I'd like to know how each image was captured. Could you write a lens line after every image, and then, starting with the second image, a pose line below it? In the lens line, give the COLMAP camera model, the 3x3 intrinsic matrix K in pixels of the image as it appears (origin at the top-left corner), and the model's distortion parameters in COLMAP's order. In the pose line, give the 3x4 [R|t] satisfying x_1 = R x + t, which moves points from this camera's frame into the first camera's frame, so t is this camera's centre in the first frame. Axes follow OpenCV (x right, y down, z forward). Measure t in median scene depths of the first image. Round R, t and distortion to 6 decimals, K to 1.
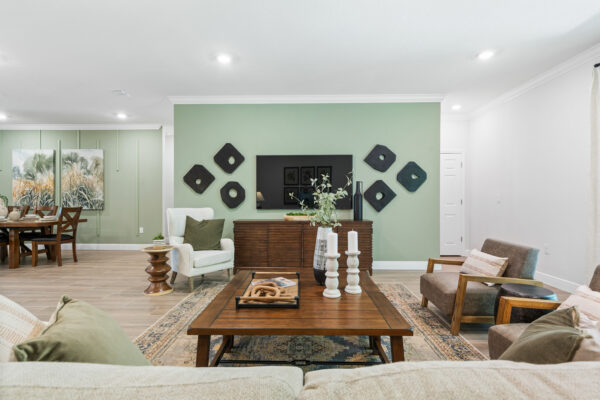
lens RADIAL K [[298.8, 0, 302.8], [0, 298.8, 200.6], [0, 0, 1]] dist [0.001878, 0.000949]
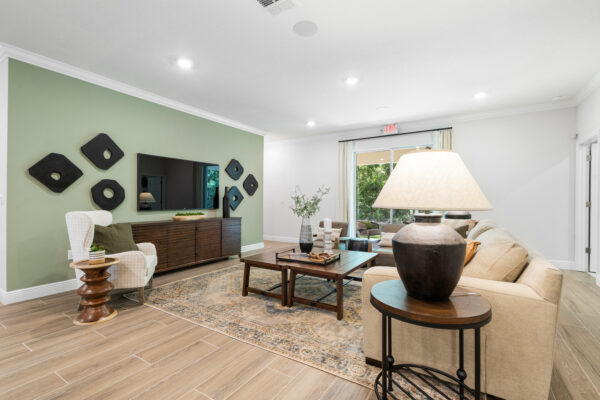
lens RADIAL K [[277.2, 0, 298.6], [0, 277.2, 200.9], [0, 0, 1]] dist [-0.001008, -0.000225]
pose [[0.513119, 0.001753, 0.858316, -0.652536], [-0.000190, 0.999998, -0.001929, -0.001115], [-0.858318, 0.000827, 0.513118, 0.130321]]
